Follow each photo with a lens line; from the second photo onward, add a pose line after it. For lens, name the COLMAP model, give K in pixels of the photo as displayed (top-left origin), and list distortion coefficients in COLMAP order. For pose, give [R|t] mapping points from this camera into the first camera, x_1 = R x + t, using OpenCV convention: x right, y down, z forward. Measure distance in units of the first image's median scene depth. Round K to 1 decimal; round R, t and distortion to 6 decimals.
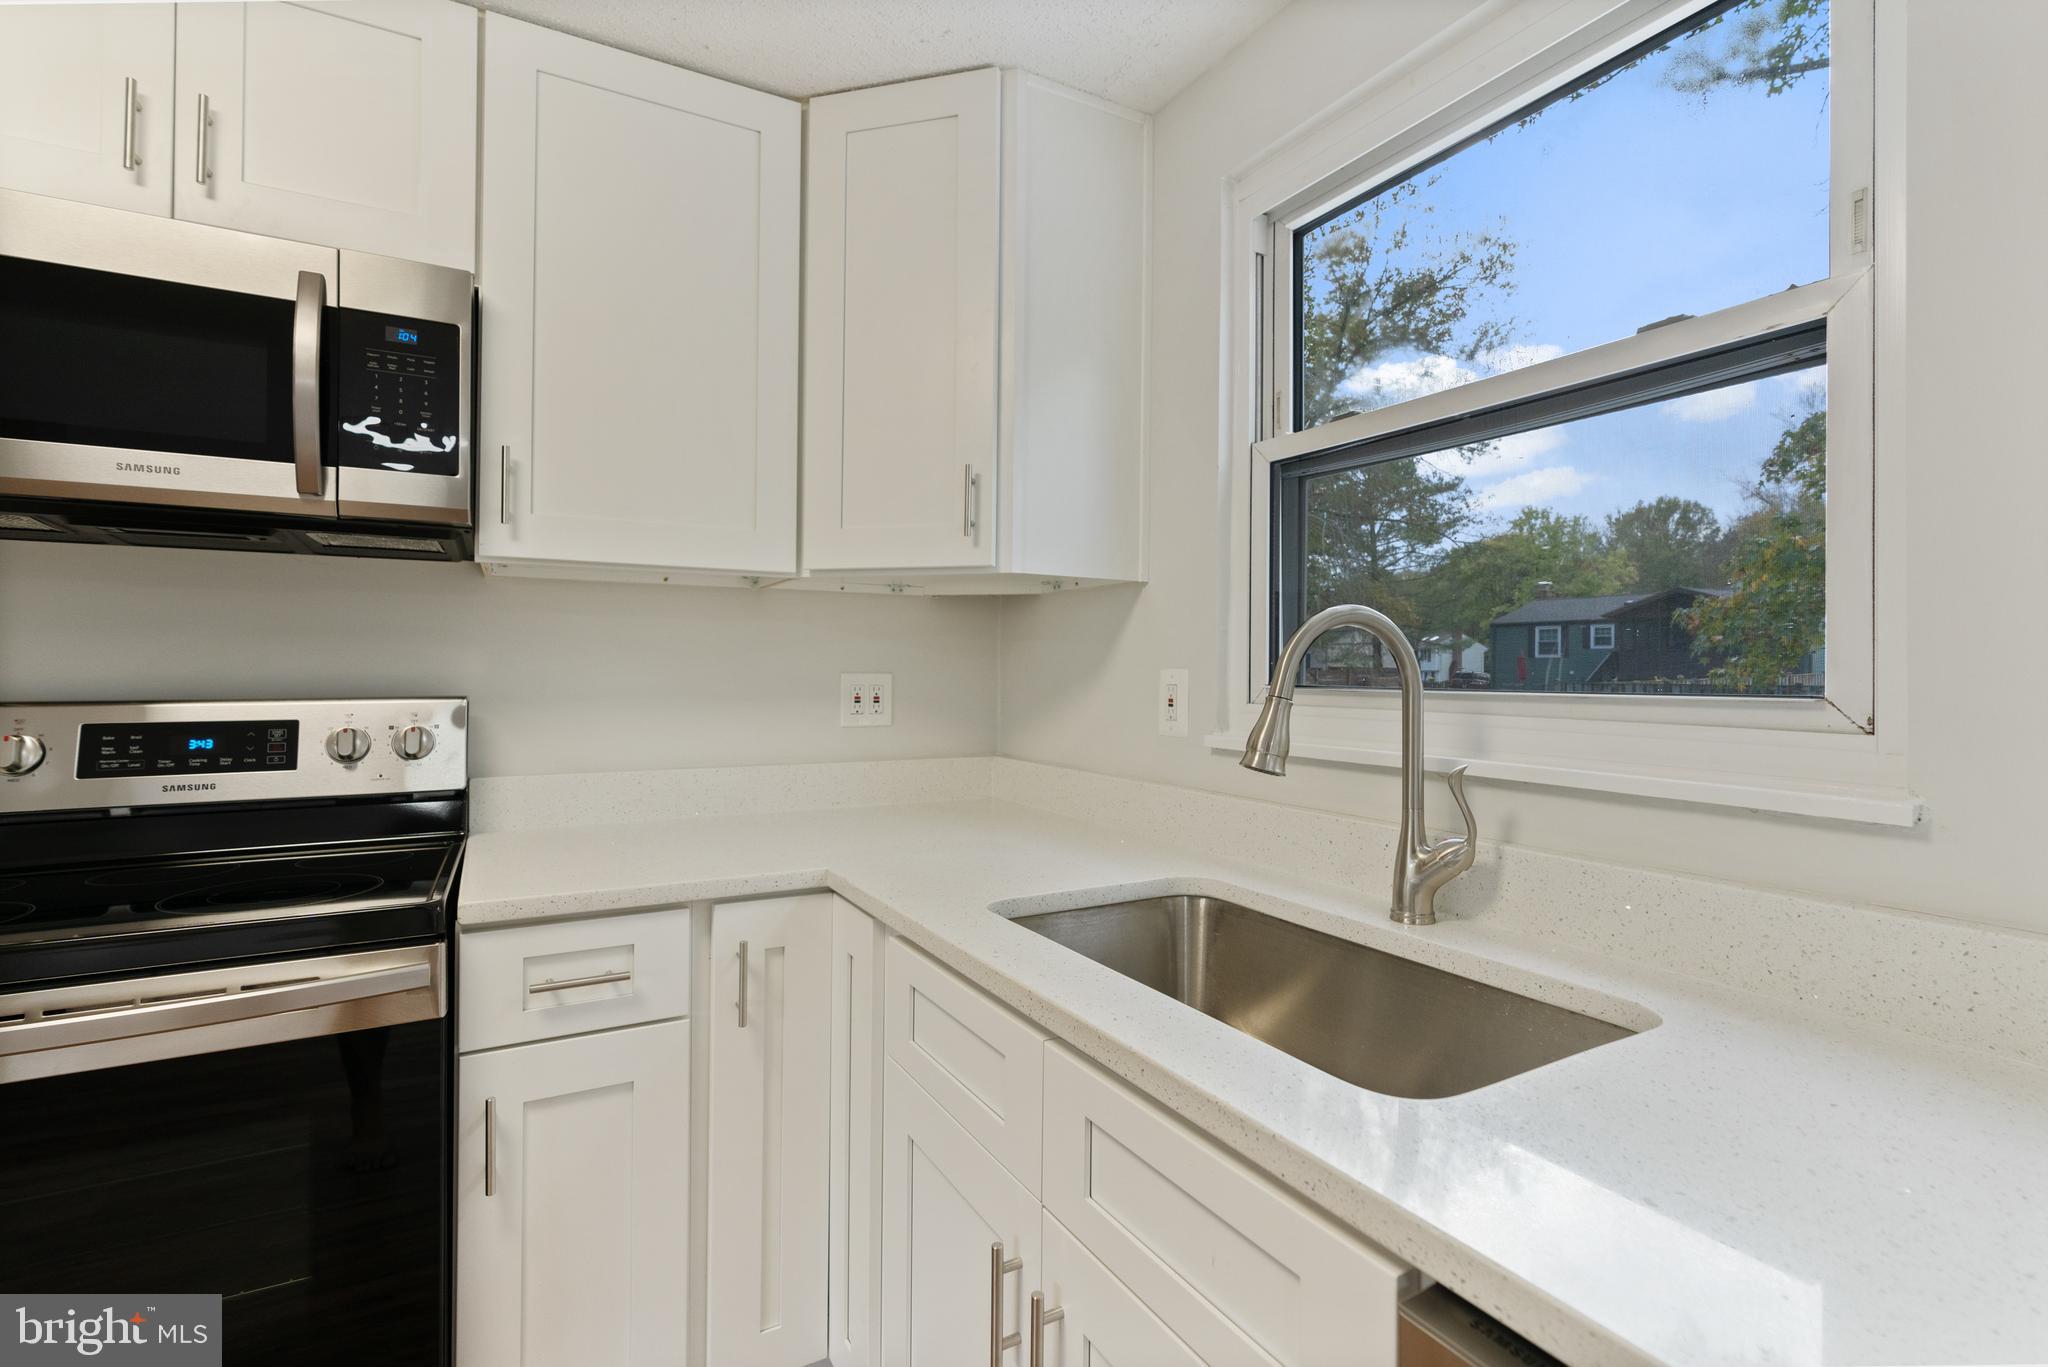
lens RADIAL K [[929.4, 0, 1036.4], [0, 929.4, 665.8], [0, 0, 1]] dist [0.004597, 0.000419]
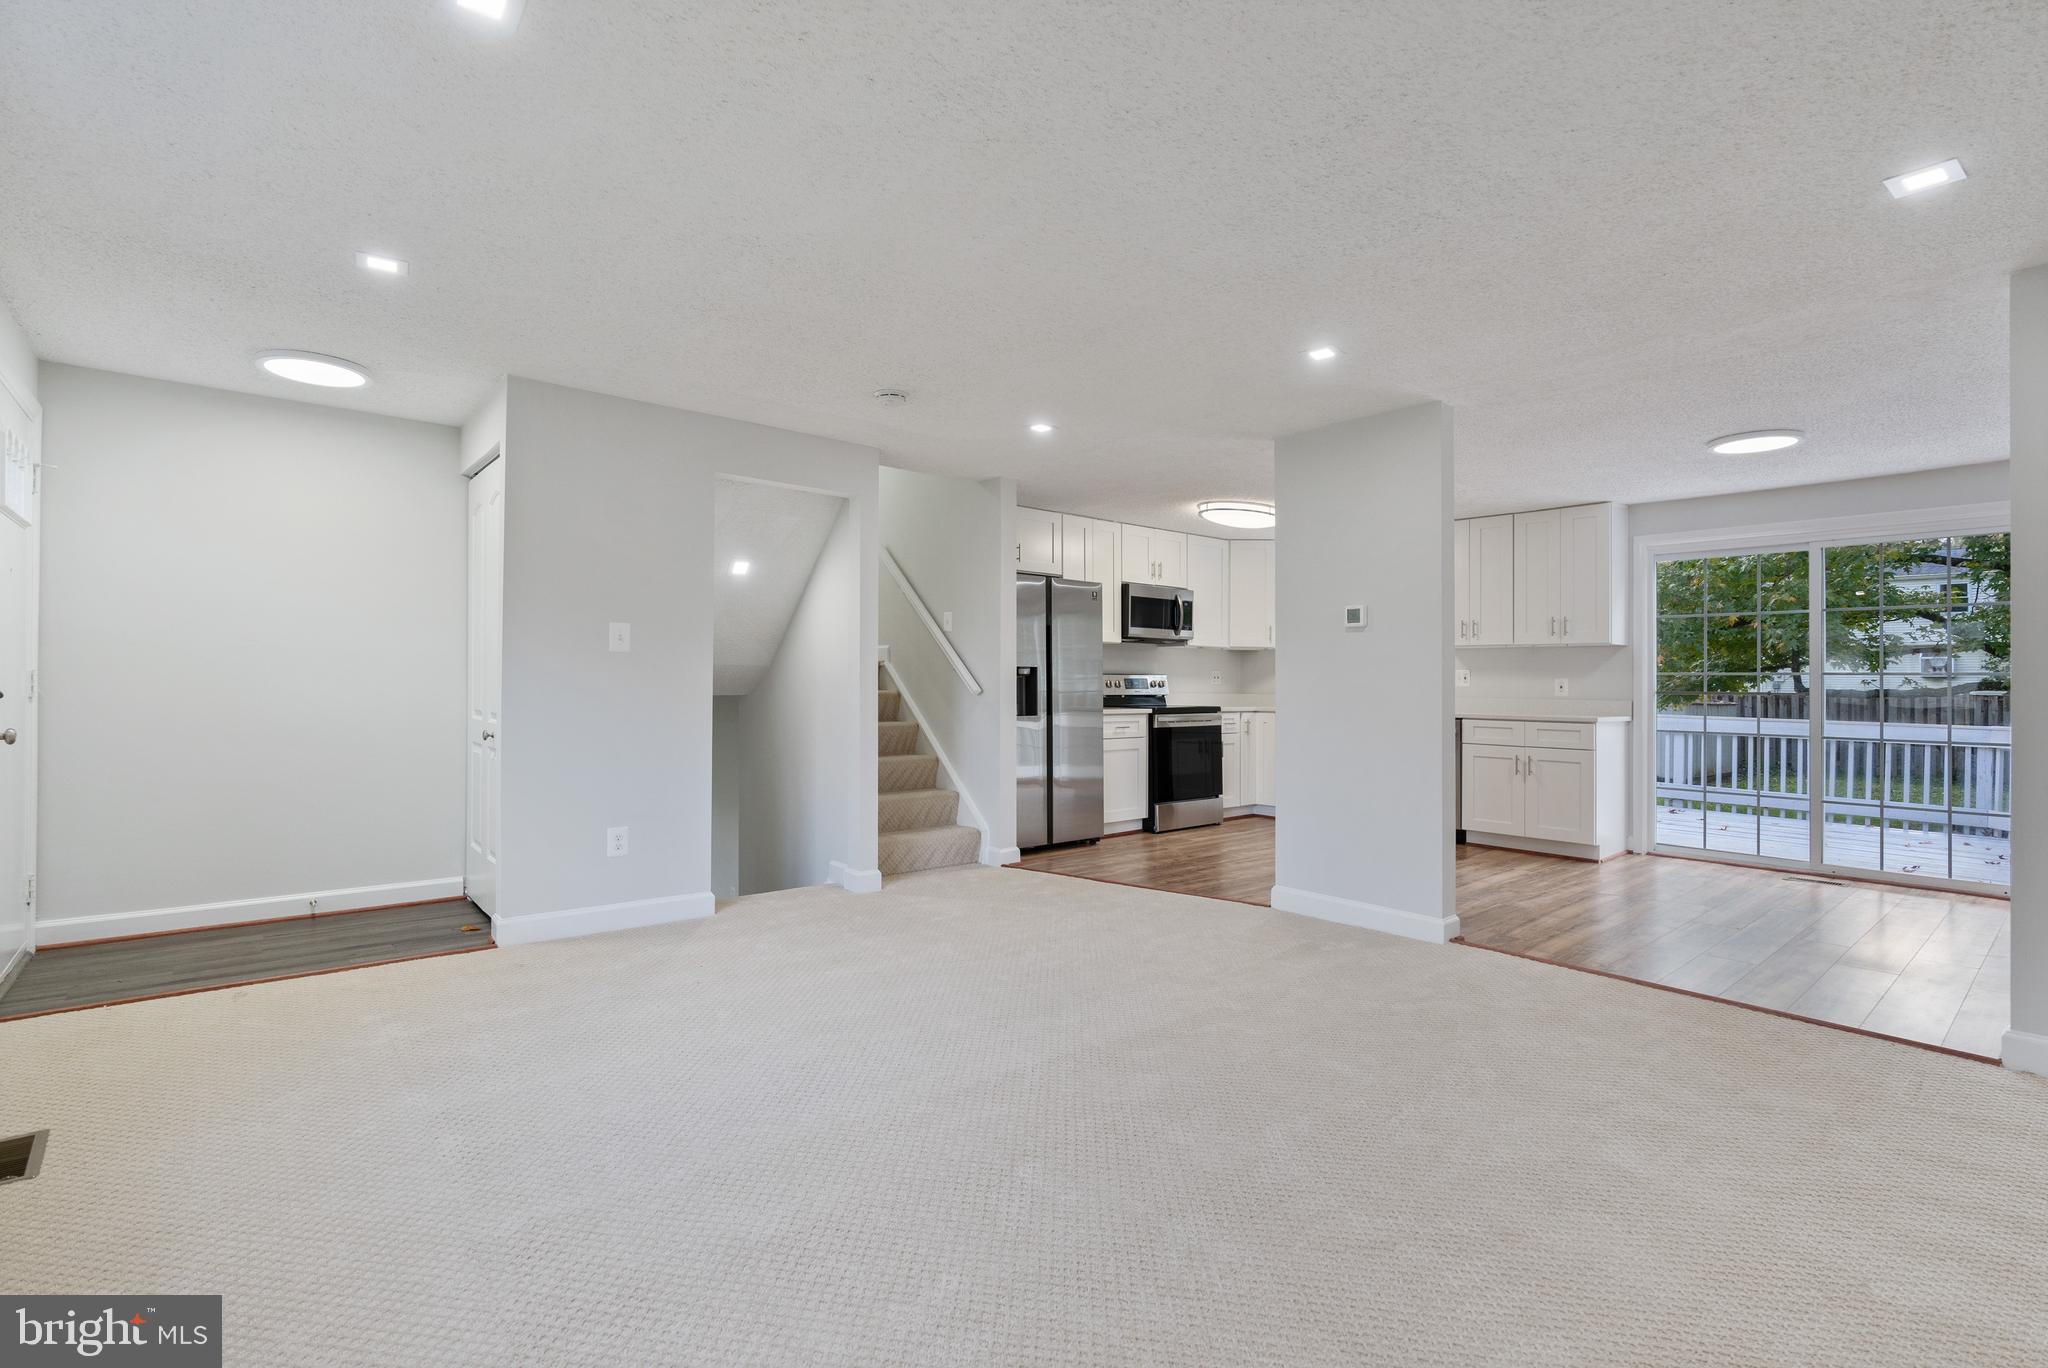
lens RADIAL K [[968.5, 0, 992.2], [0, 968.5, 657.1], [0, 0, 1]] dist [-0.005934, 0.001675]
pose [[0.984450, 0.008886, 0.175438, -2.553527], [-0.005231, 0.999760, -0.021283, 0.057931], [-0.175585, 0.020034, 0.984260, -3.931496]]
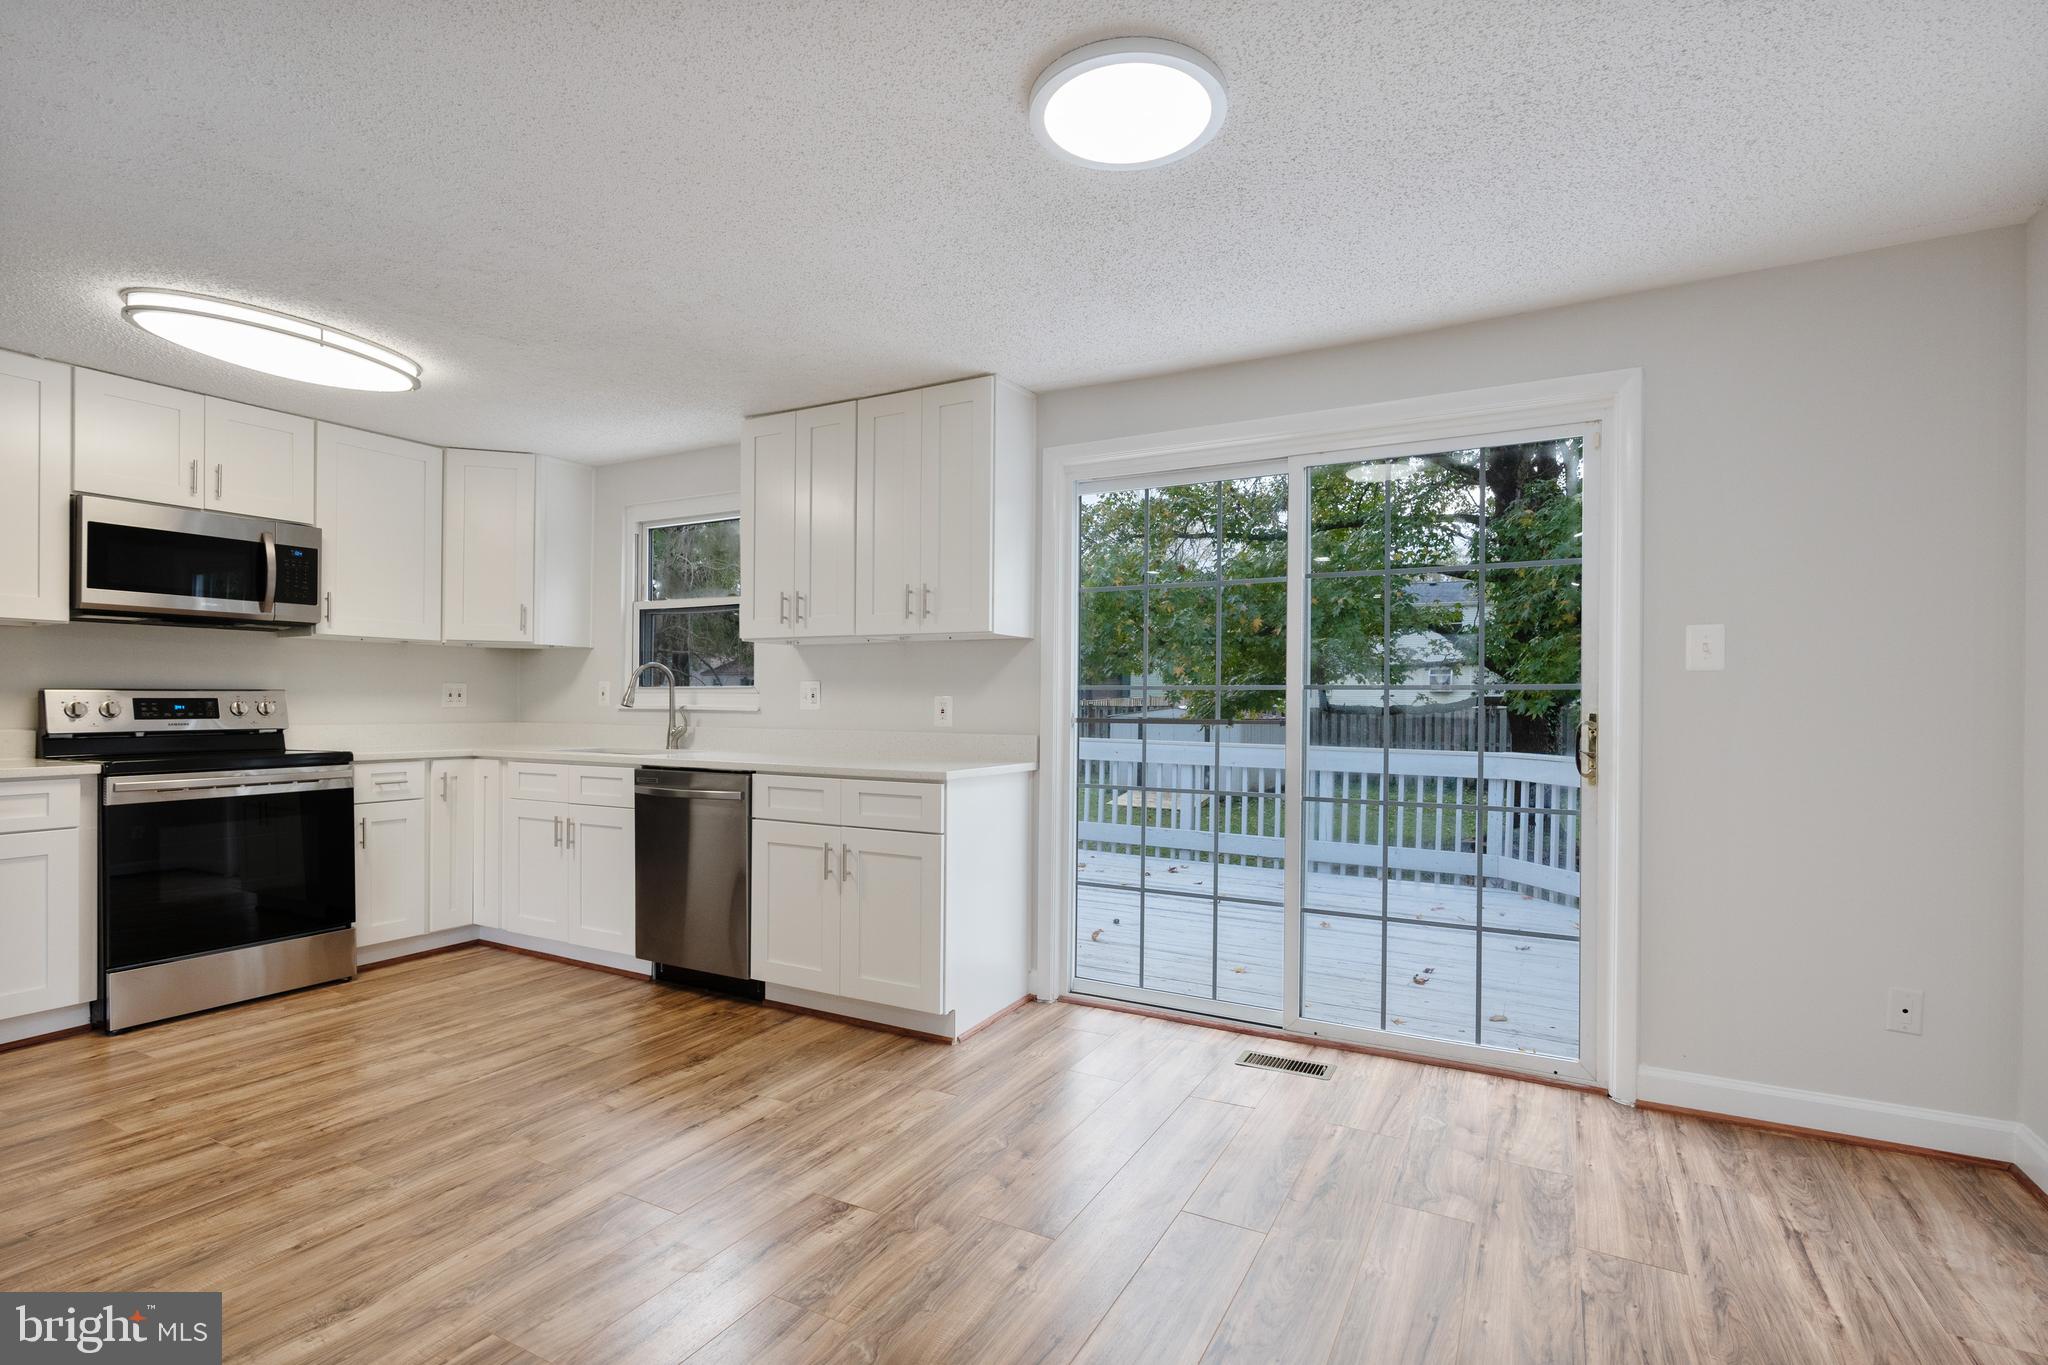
lens RADIAL K [[968.5, 0, 997.8], [0, 968.5, 688.7], [0, 0, 1]] dist [-0.005934, 0.001675]
pose [[0.866073, 0.006440, 0.499875, -0.301528], [-0.003359, 0.999969, -0.007064, 0.046227], [-0.499906, 0.004439, 0.866068, -2.271914]]
